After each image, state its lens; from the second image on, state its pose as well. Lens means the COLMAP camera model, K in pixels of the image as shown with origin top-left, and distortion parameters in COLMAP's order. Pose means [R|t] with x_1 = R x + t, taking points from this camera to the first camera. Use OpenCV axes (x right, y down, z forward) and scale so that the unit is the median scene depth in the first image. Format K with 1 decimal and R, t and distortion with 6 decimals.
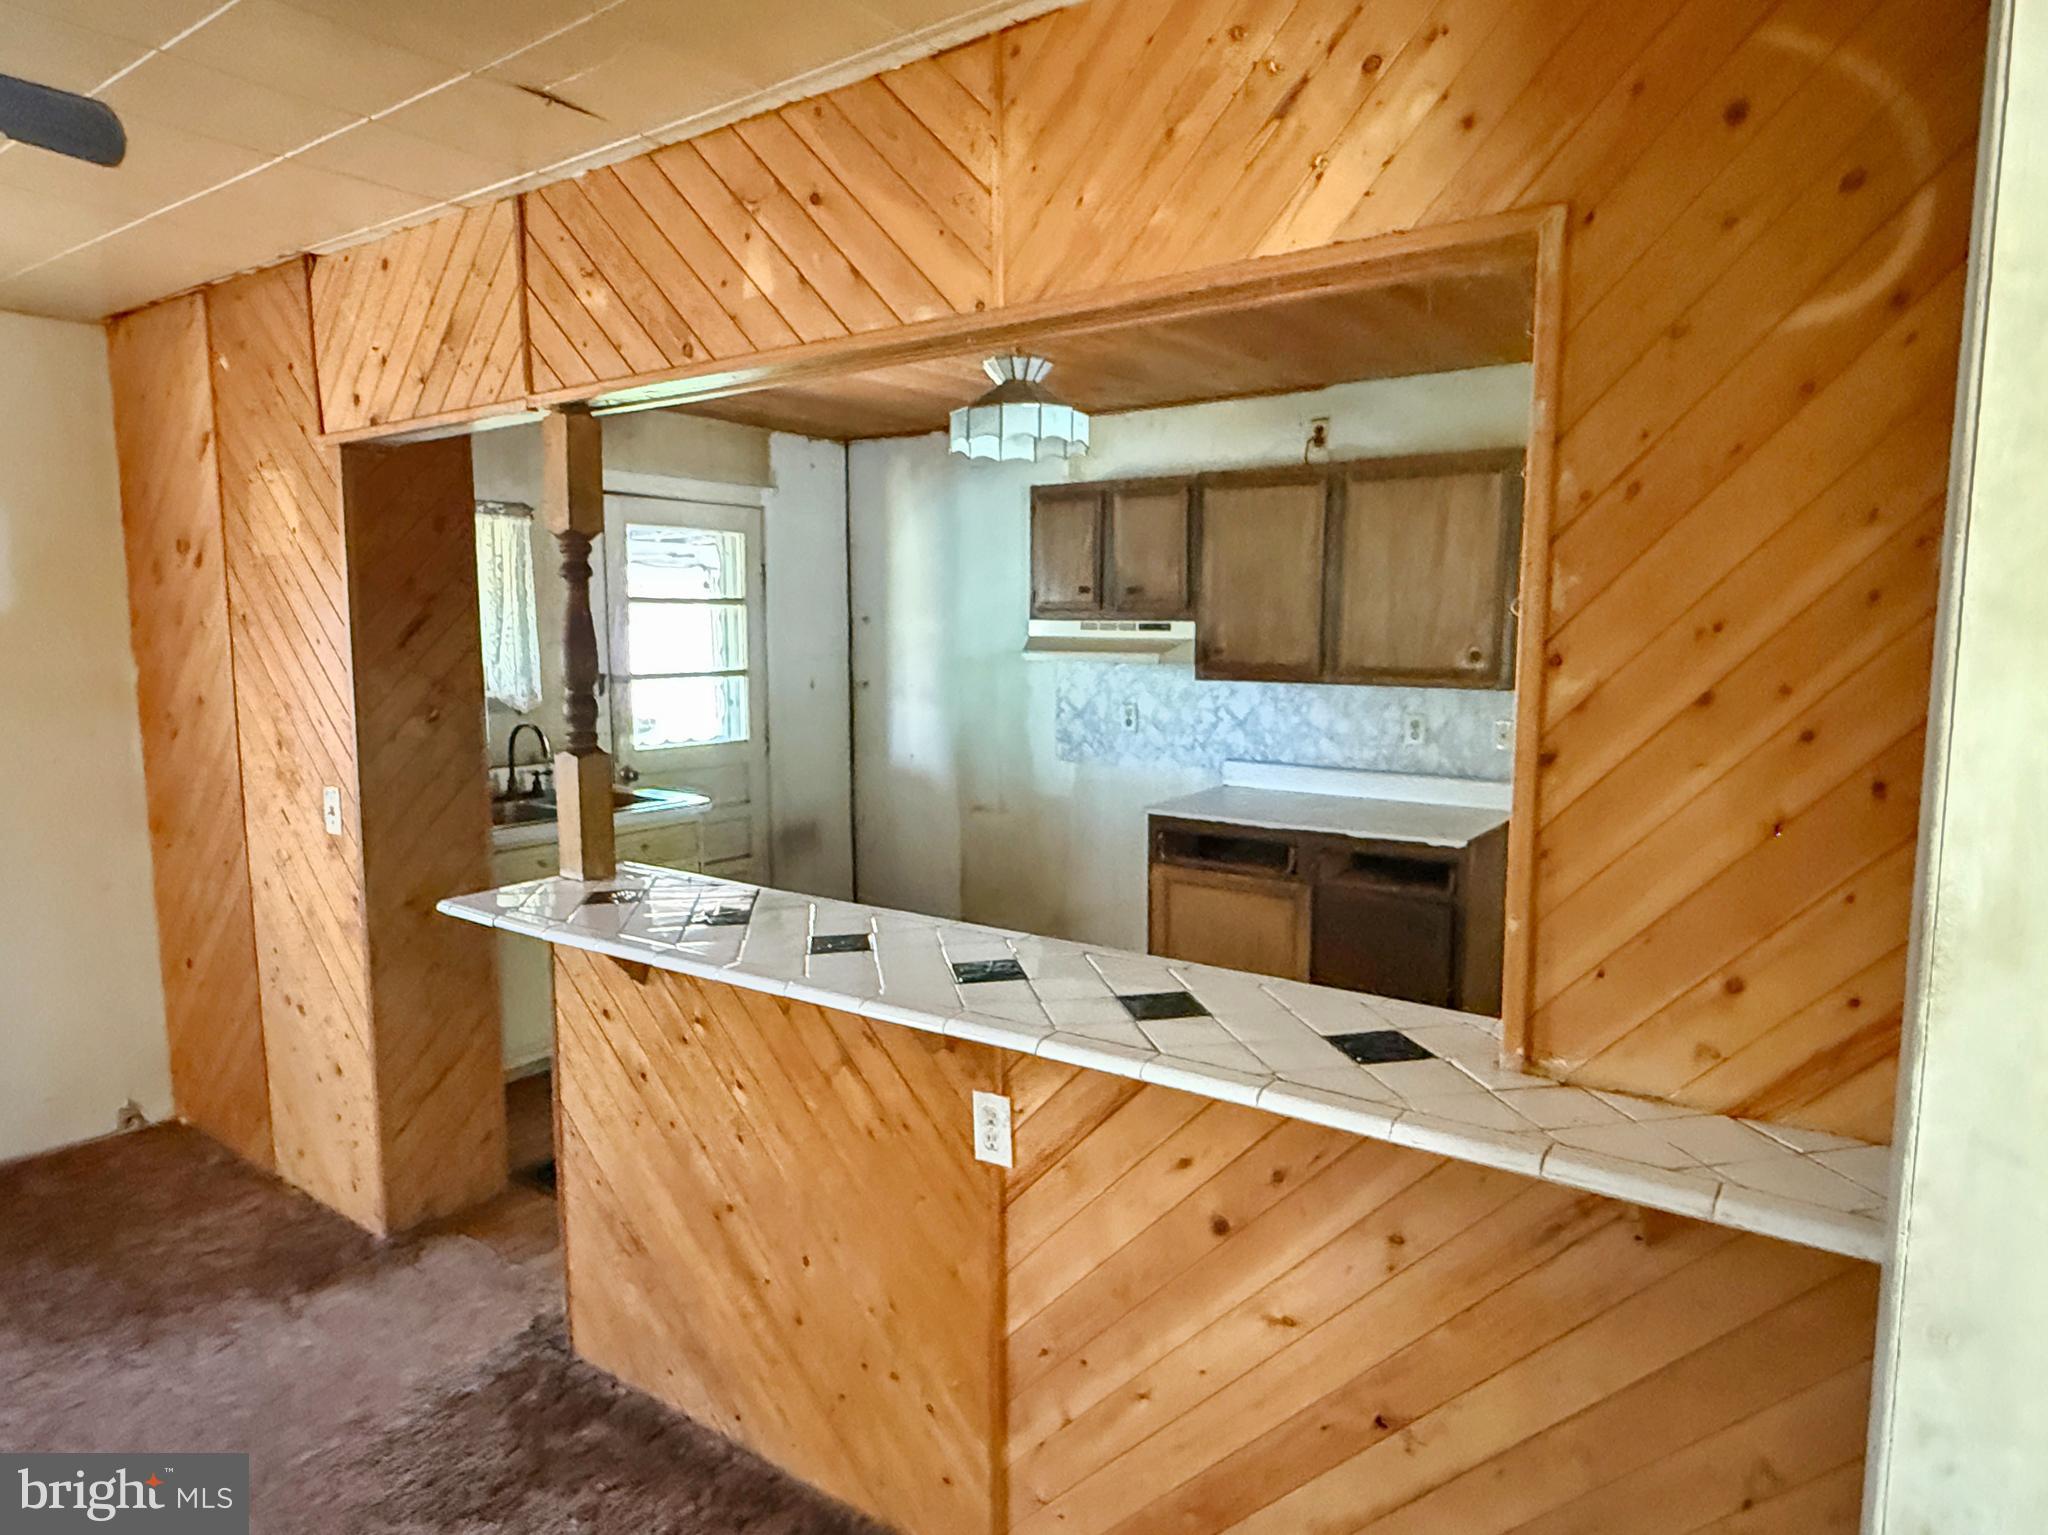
lens RADIAL K [[1253.8, 0, 1030.7], [0, 1253.8, 777.4], [0, 0, 1]] dist [-0.007661, -0.000303]
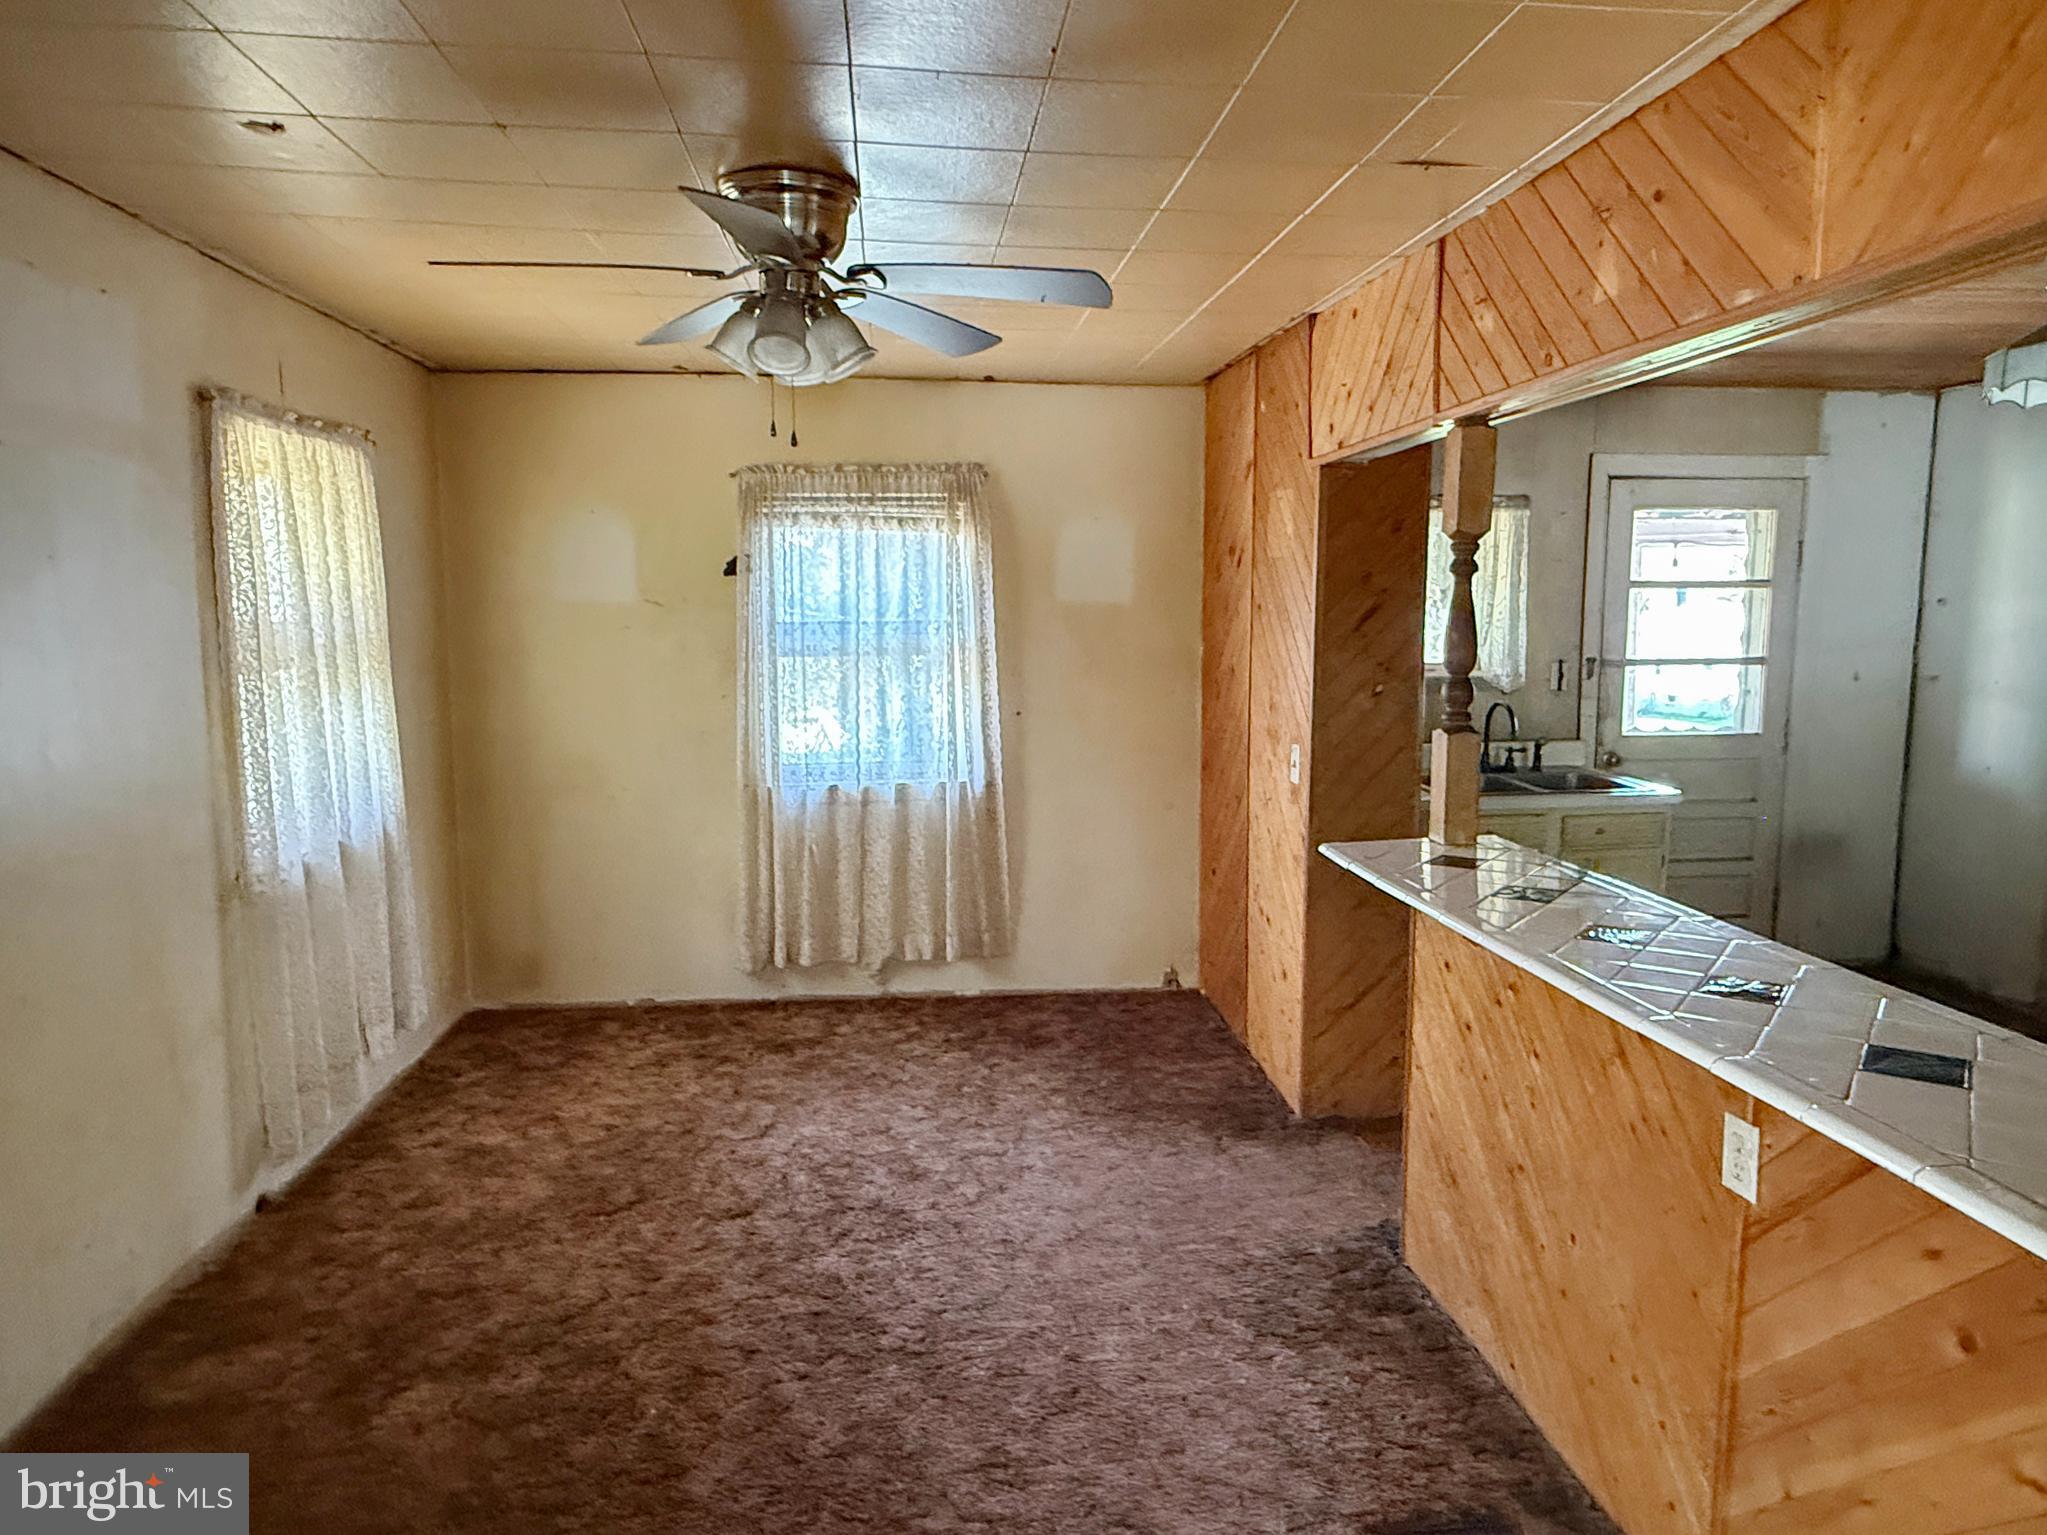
lens RADIAL K [[1253.2, 0, 1022.2], [0, 1253.2, 771.7], [0, 0, 1]] dist [-0.007661, -0.000303]
pose [[0.662261, 0.095327, -0.743184, 0.209207], [-0.085455, 0.995011, 0.051479, -0.007417], [0.744384, 0.029416, 0.667103, -0.027219]]
